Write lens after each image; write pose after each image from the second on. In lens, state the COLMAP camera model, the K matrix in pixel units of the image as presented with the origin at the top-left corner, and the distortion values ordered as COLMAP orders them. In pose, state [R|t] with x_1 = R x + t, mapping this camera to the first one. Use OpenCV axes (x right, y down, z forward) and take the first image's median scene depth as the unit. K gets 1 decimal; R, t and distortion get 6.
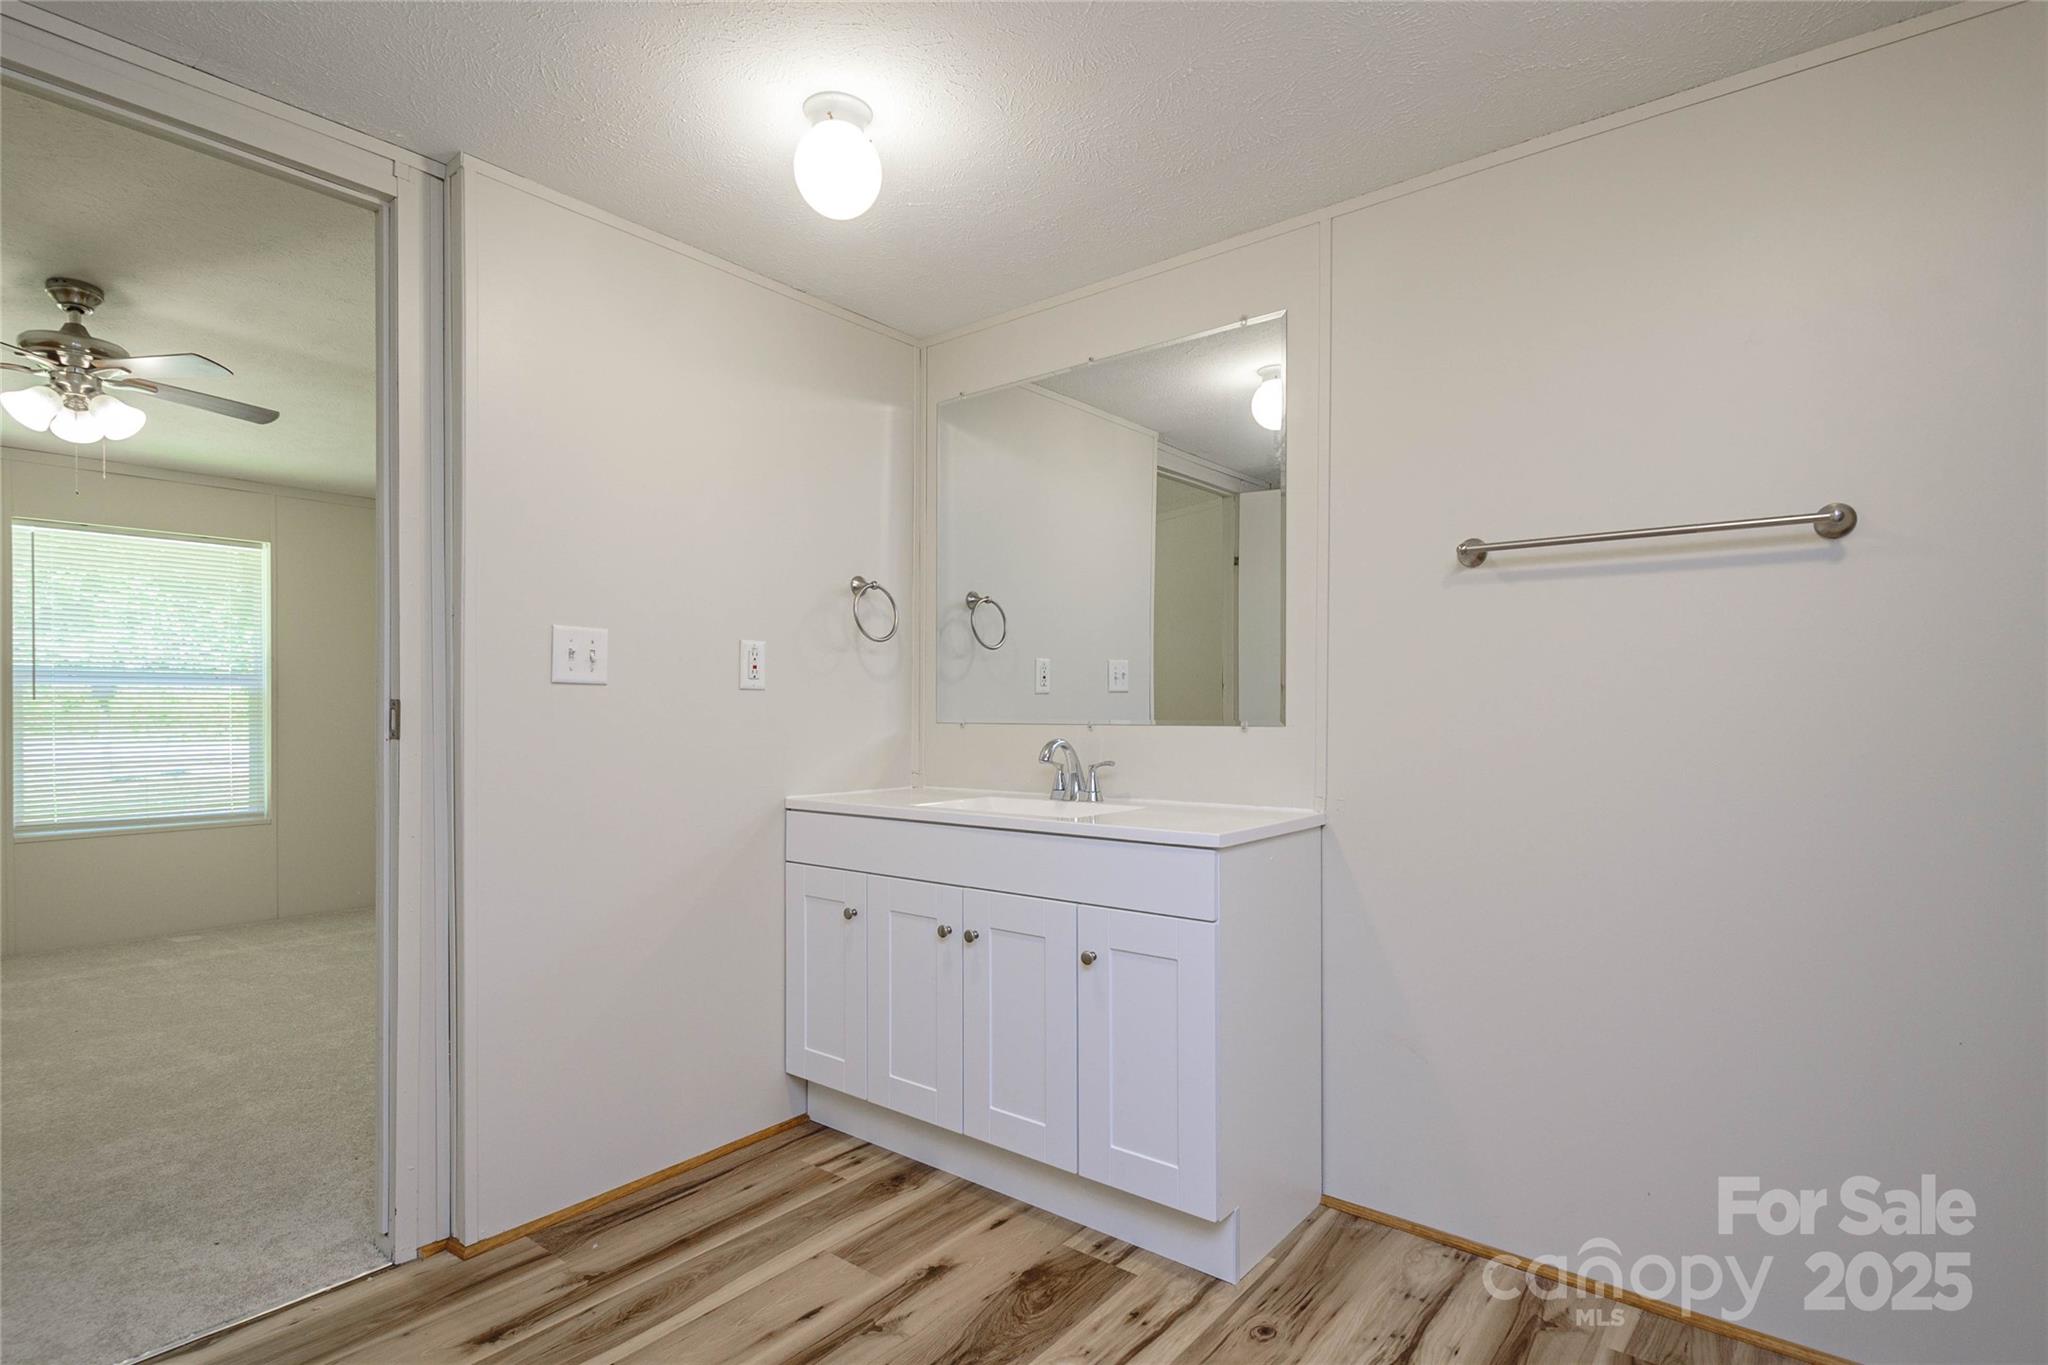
lens RADIAL K [[1007.7, 0, 1022.4], [0, 1007.7, 695.8], [0, 0, 1]] dist [0.015584, -0.003611]
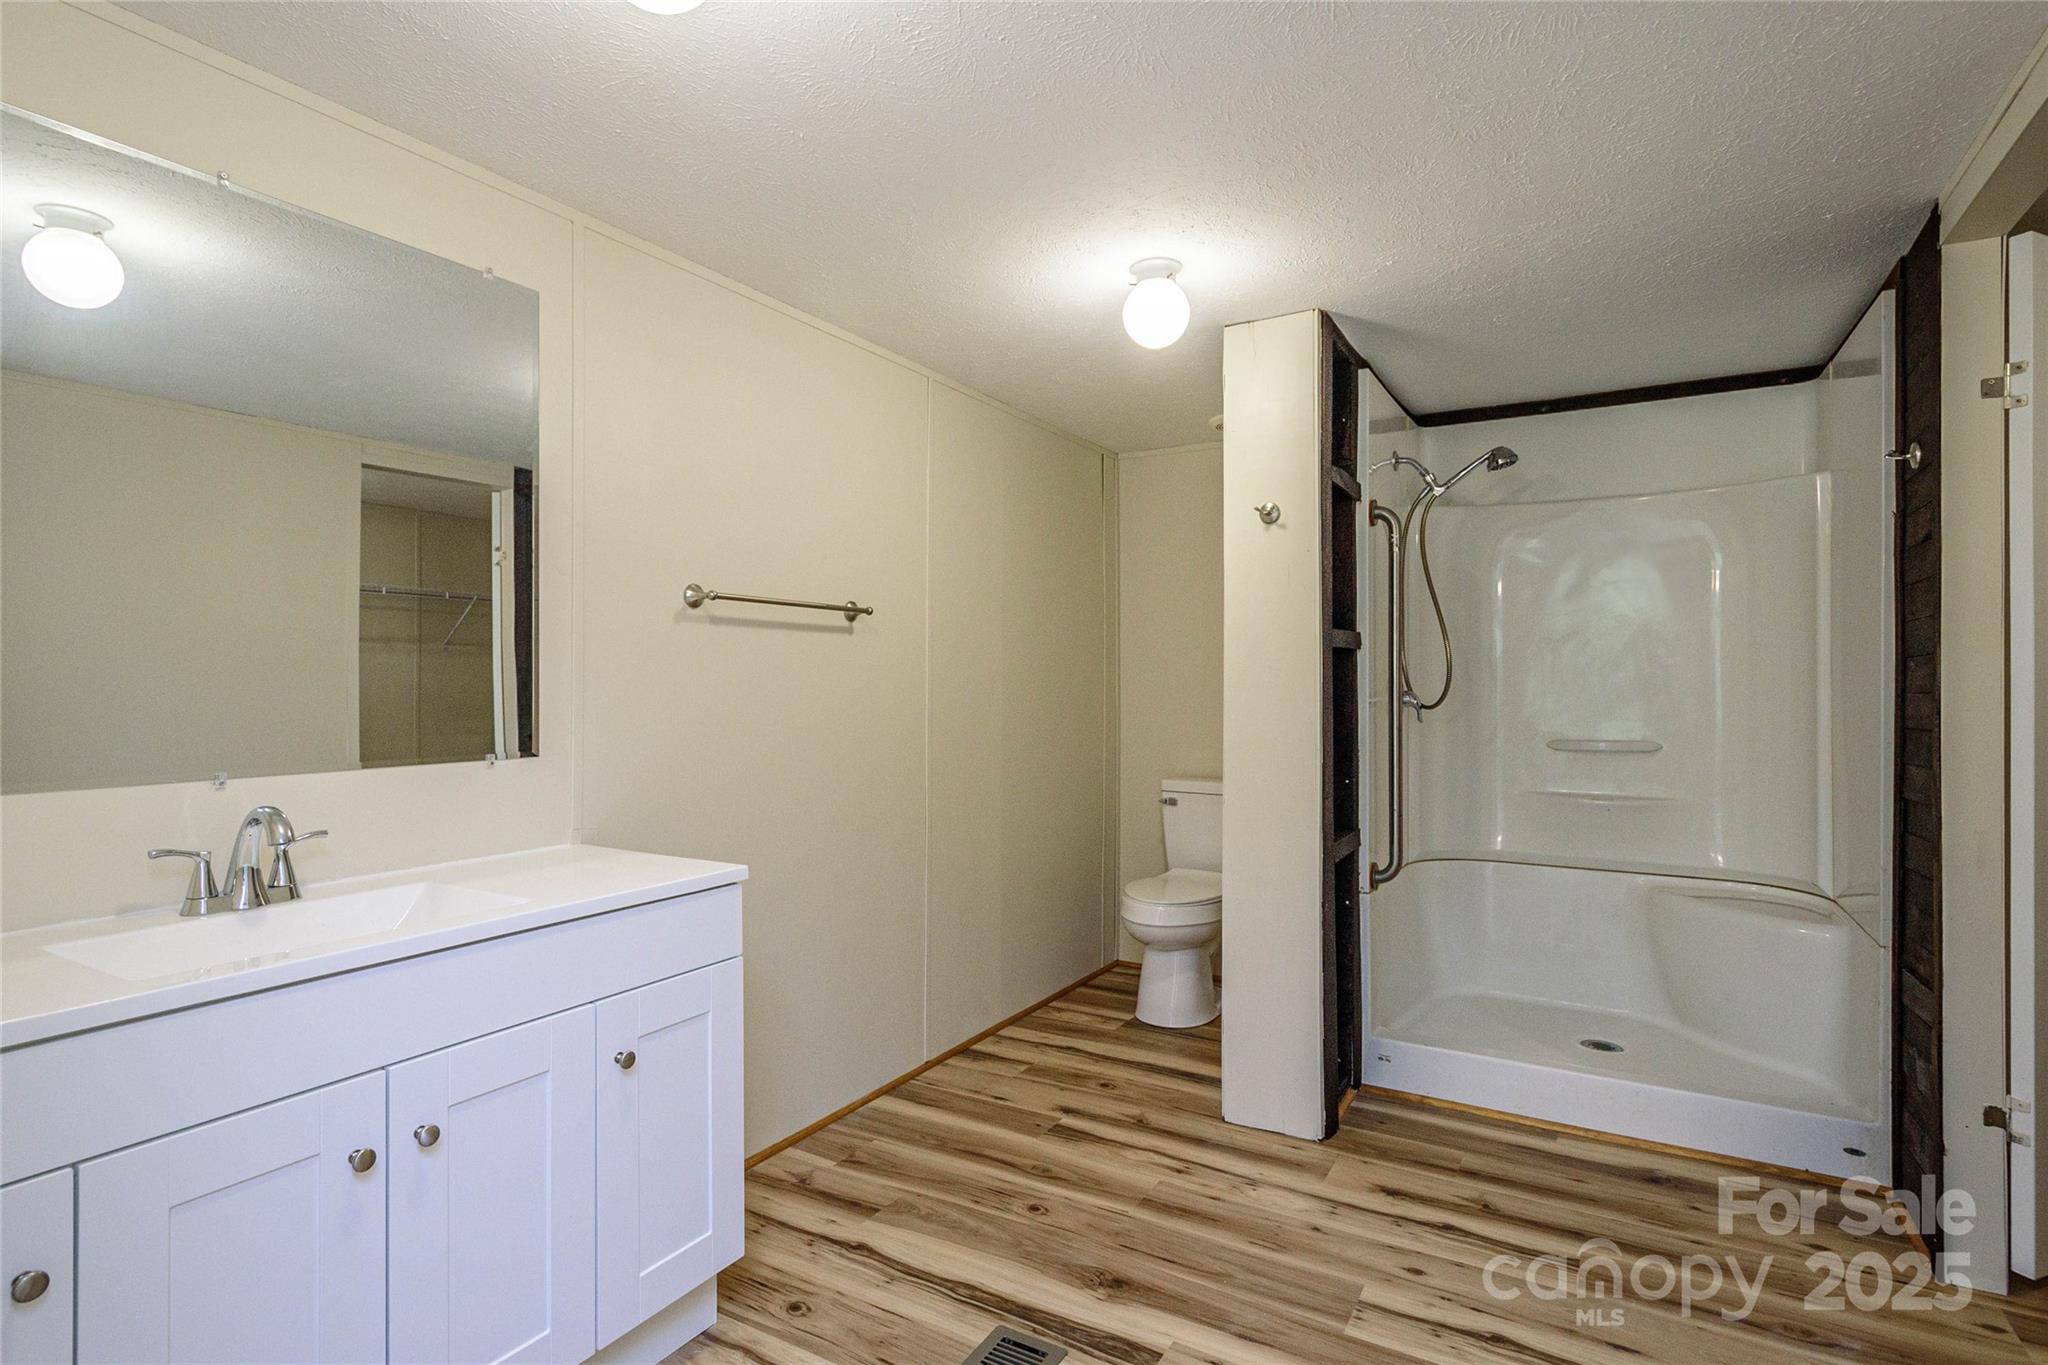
lens RADIAL K [[1007.7, 0, 1022.7], [0, 1007.7, 685.3], [0, 0, 1]] dist [0.015584, -0.003611]
pose [[-0.133875, 0.005478, 0.990983, -0.755283], [0.000239, 0.999985, -0.005496, -0.031127], [-0.990998, -0.000499, -0.133874, 0.779505]]
